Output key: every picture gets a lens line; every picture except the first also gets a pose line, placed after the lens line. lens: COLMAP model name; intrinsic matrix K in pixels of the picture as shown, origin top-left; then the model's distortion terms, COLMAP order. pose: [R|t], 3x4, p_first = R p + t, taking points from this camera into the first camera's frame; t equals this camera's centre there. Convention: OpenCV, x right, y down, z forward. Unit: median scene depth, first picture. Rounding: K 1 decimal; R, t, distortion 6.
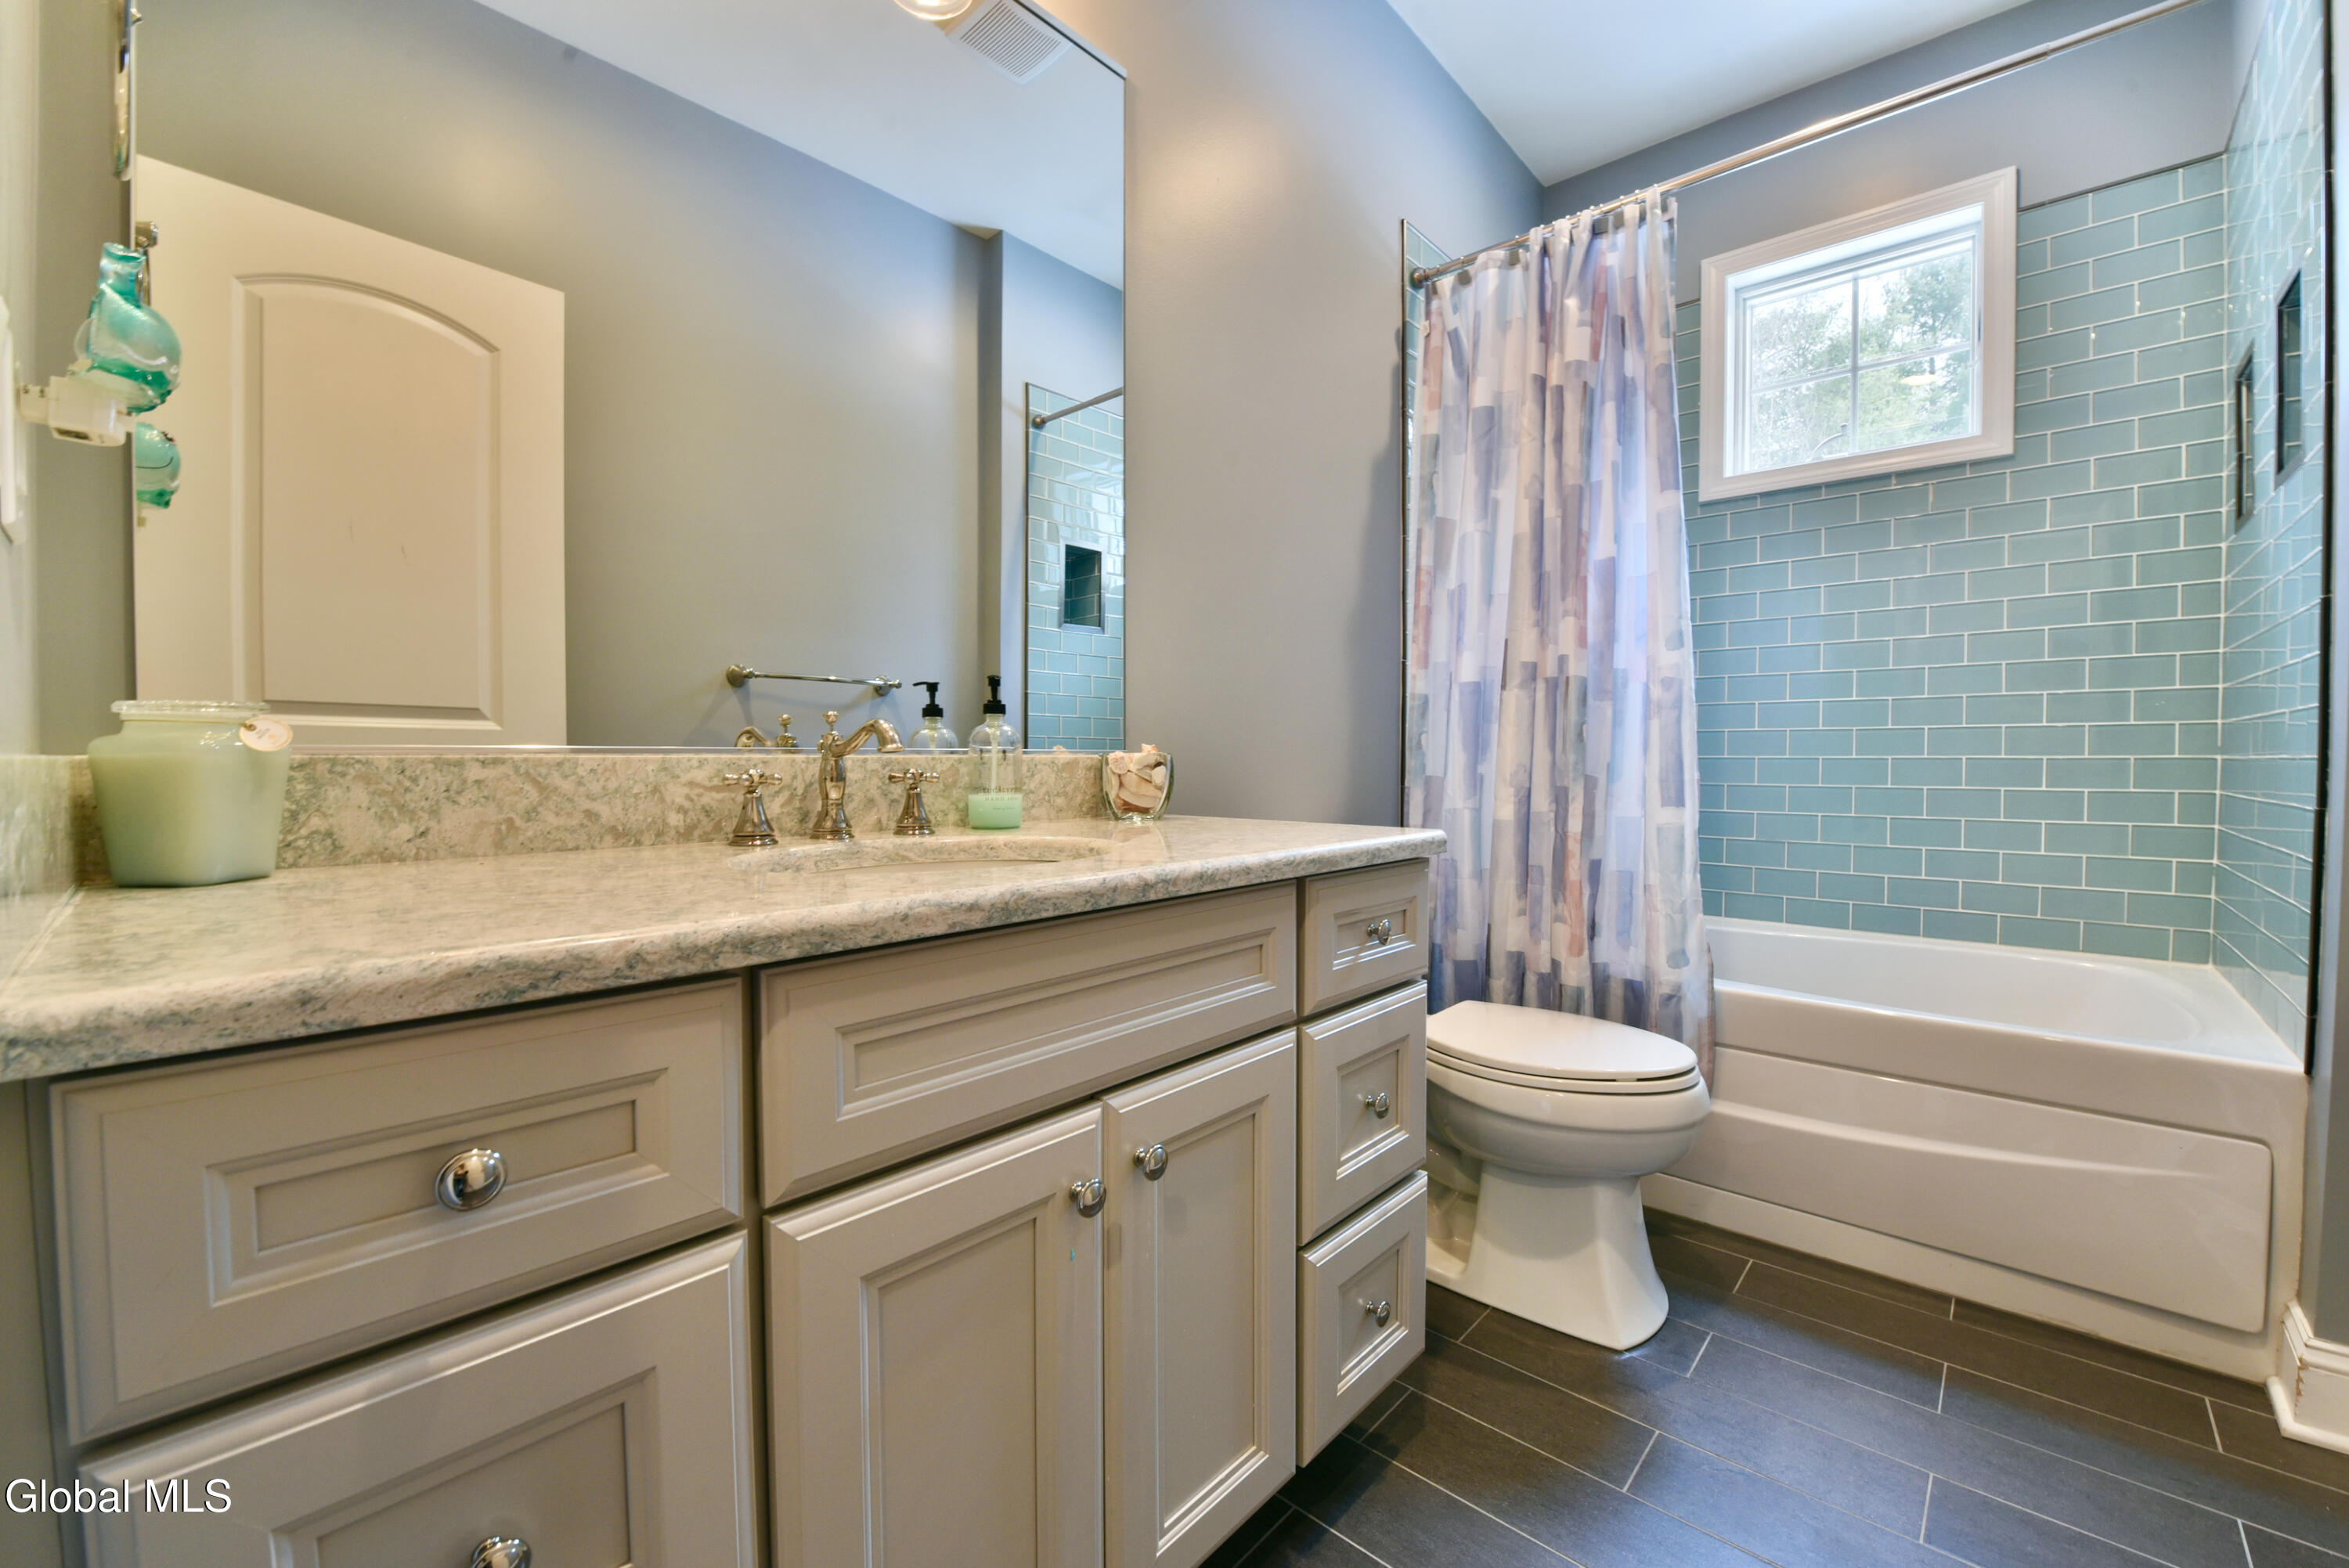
lens RADIAL K [[959.8, 0, 1180.2], [0, 959.8, 788.2], [0, 0, 1]] dist [-0.014364, -0.003820]
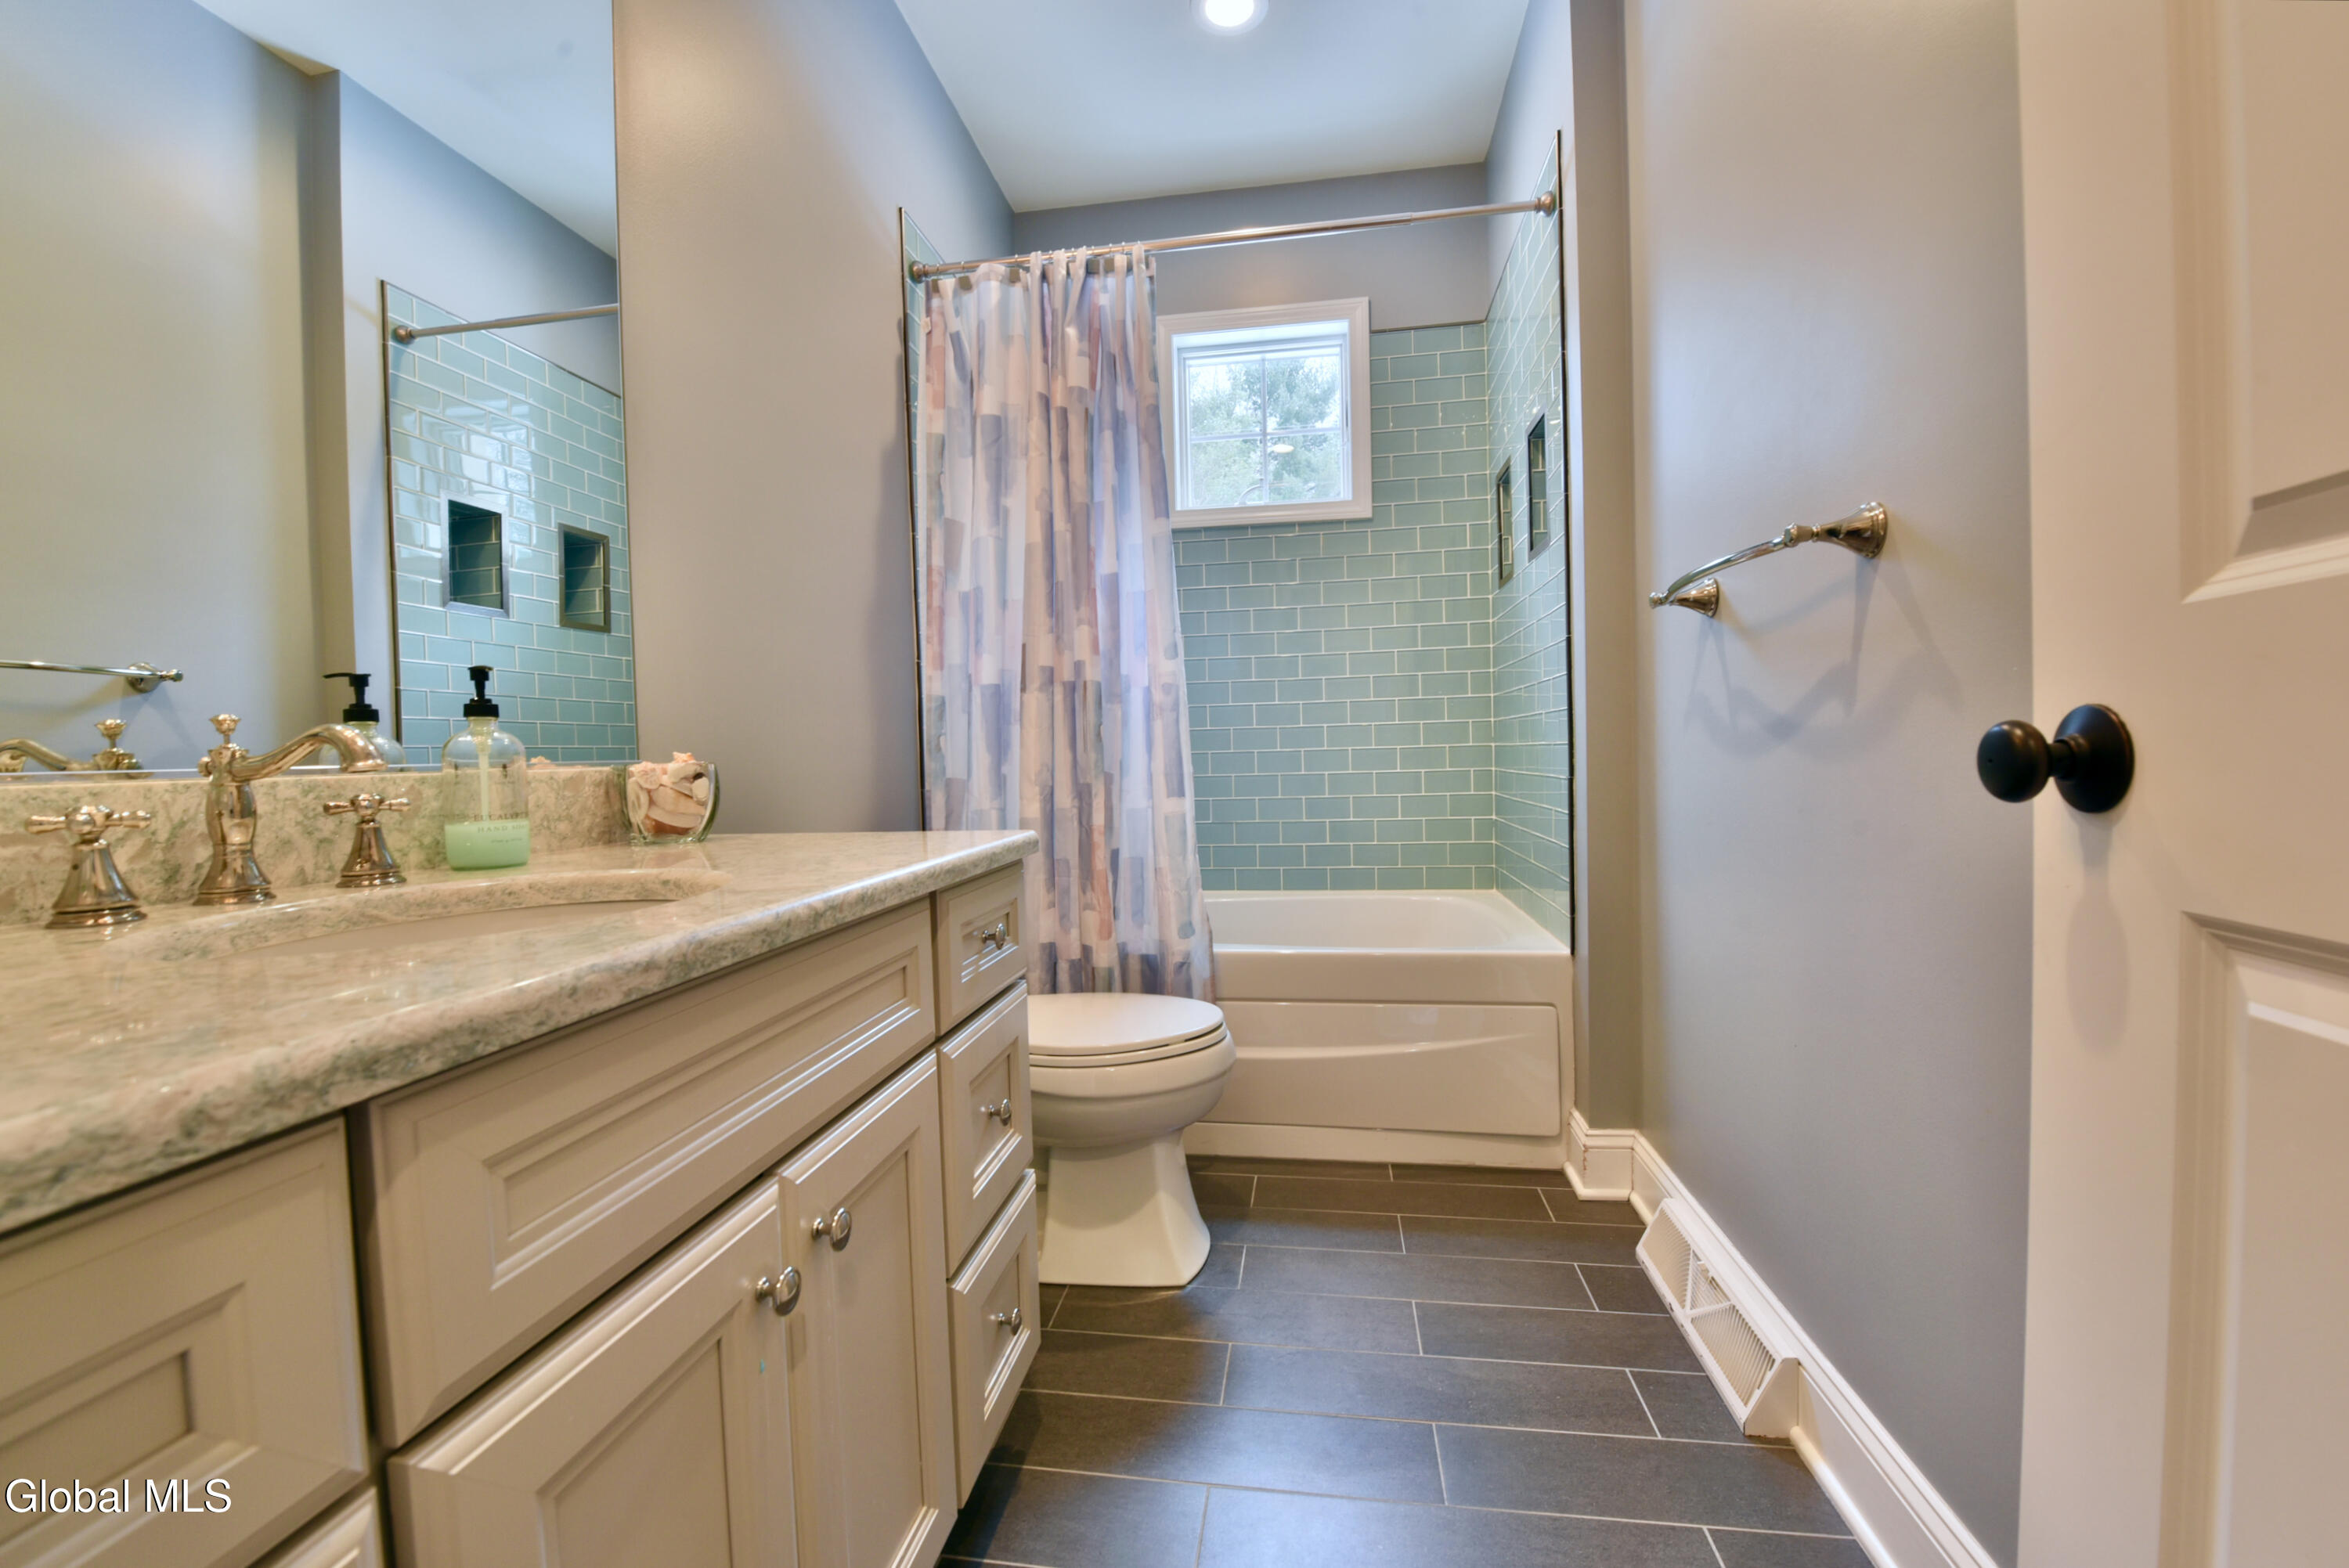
lens RADIAL K [[964.3, 0, 1199.2], [0, 964.3, 785.8], [0, 0, 1]] dist [-0.016197, -0.003123]
pose [[0.825265, -0.041773, 0.563198, -0.135766], [0.044230, 0.998978, 0.009285, -0.004540], [-0.563010, 0.017248, 0.826270, 0.049780]]
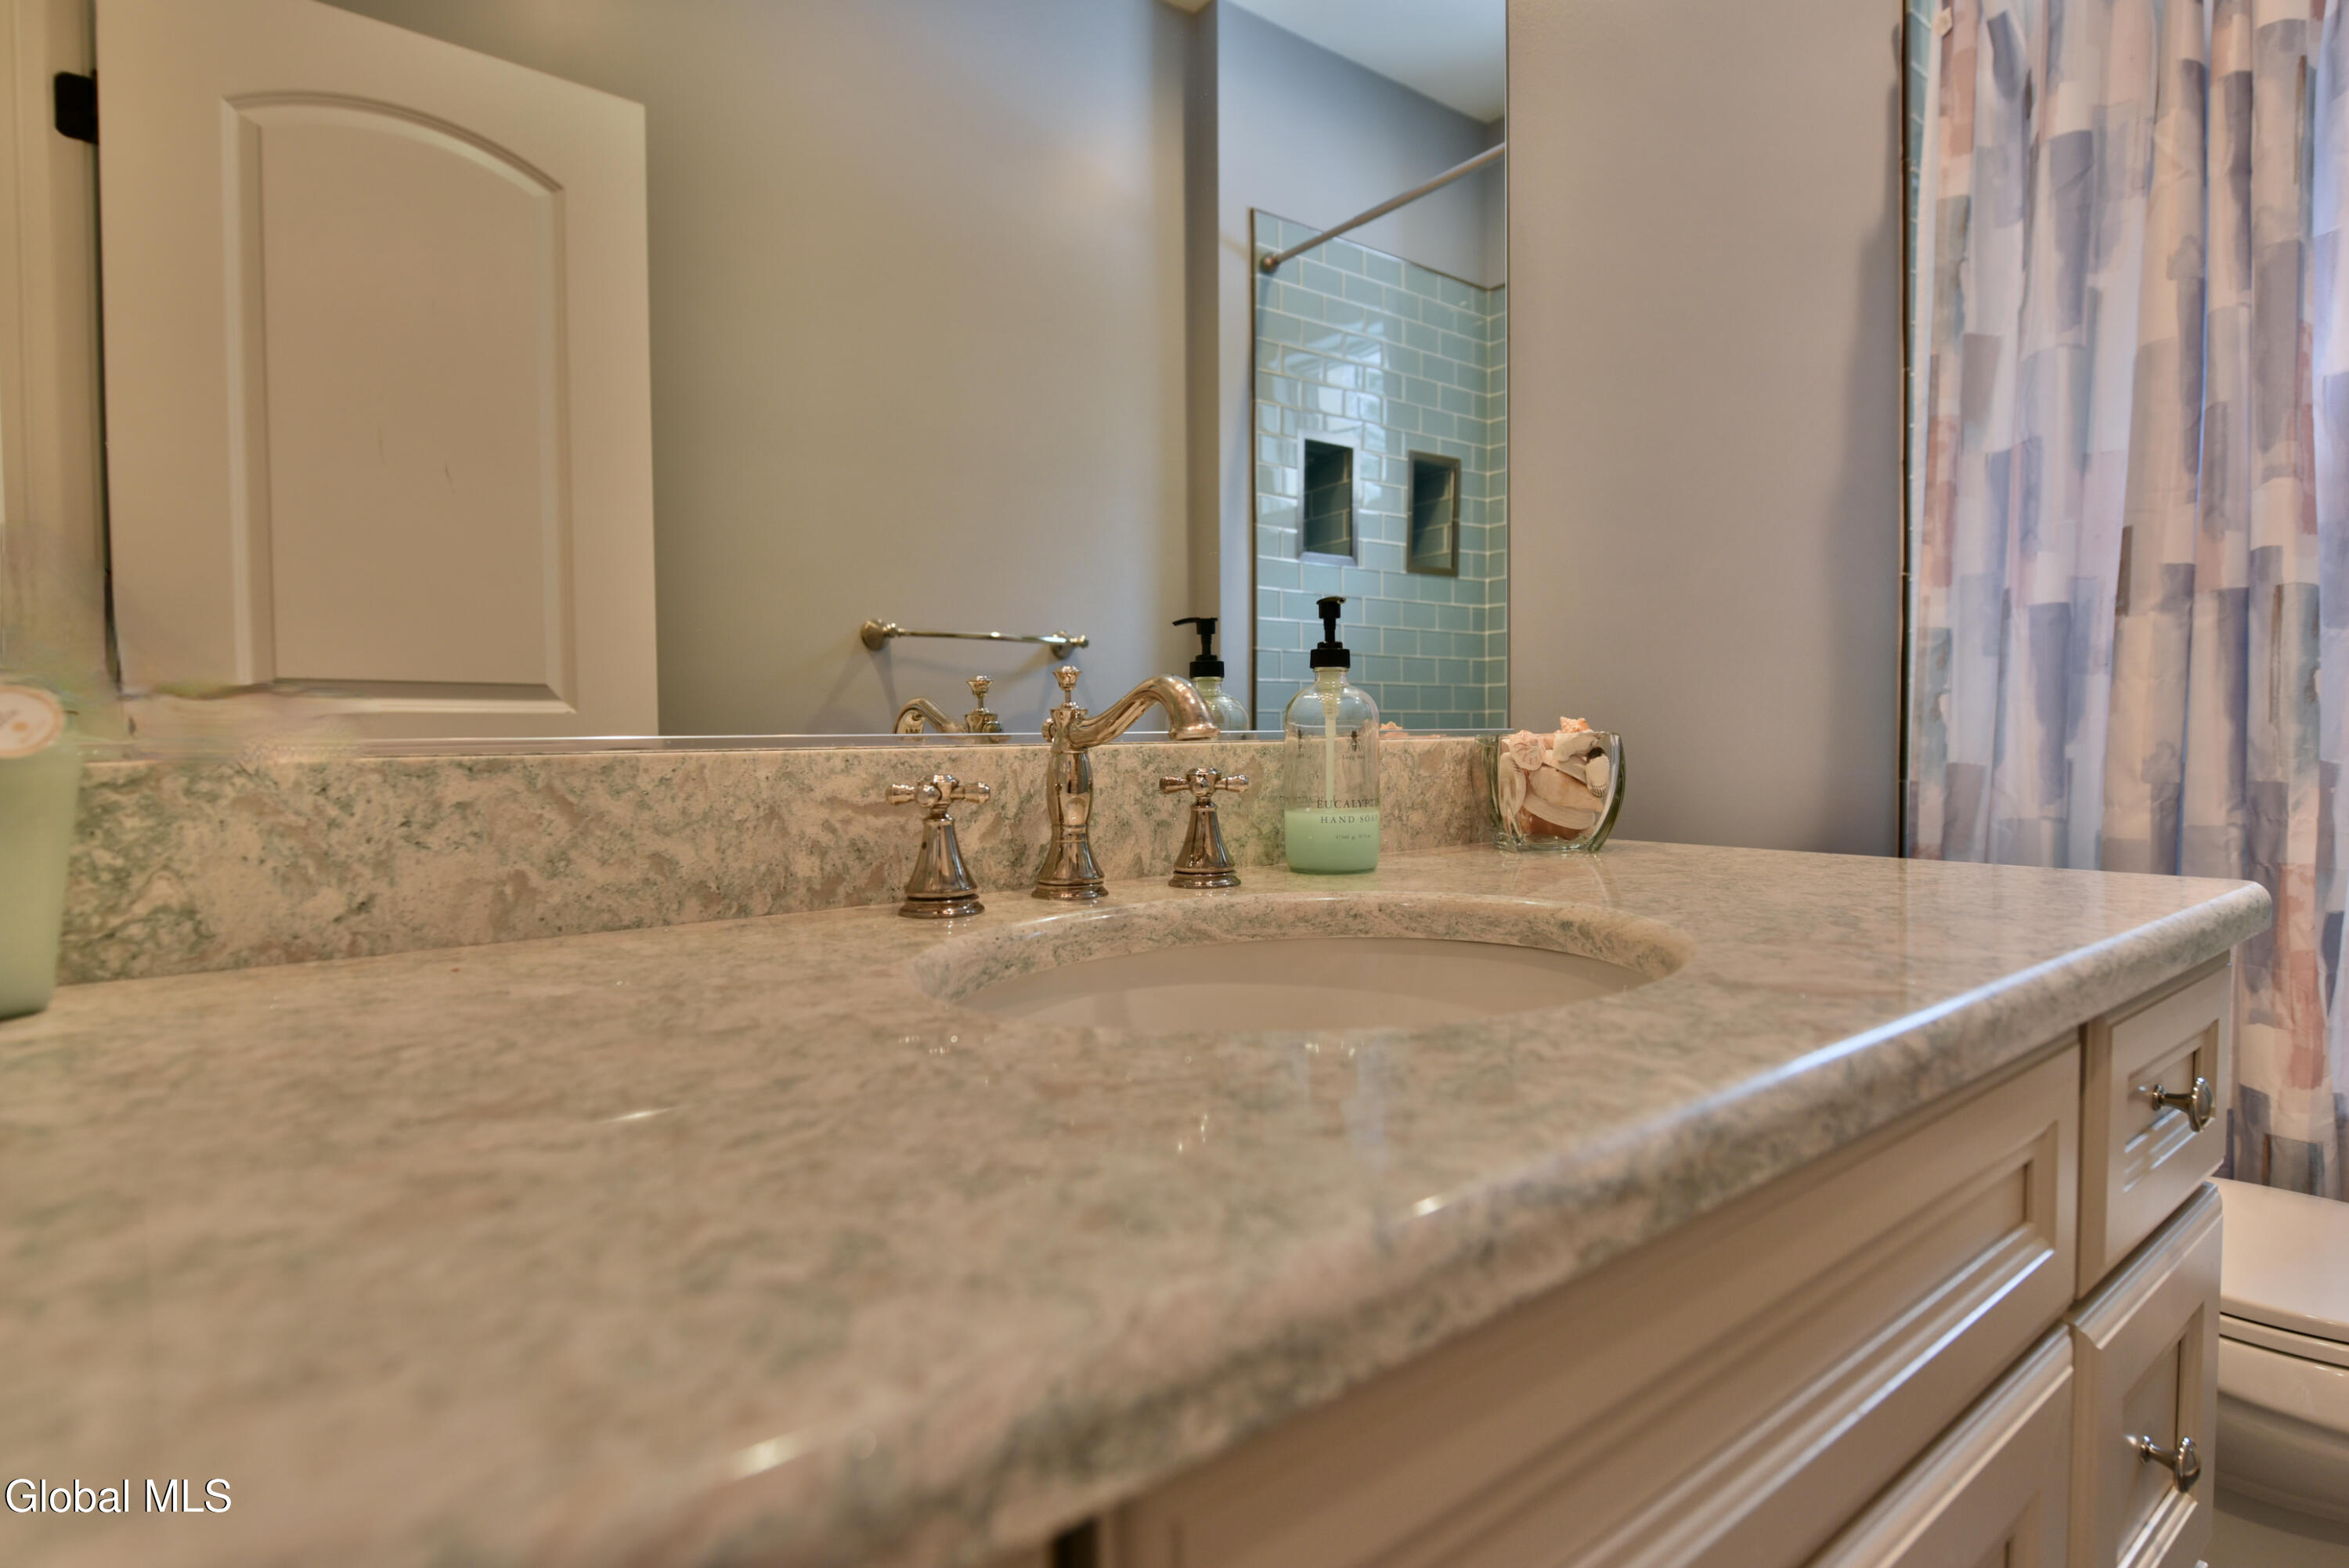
lens RADIAL K [[1184.4, 0, 1149.9], [0, 1184.4, 786.0], [0, 0, 1]] dist [-0.010267, -0.000626]
pose [[0.981444, -0.005797, -0.191663, -0.146596], [0.007327, 0.999947, 0.007275, -0.012349], [0.191610, -0.008544, 0.981434, 0.266762]]
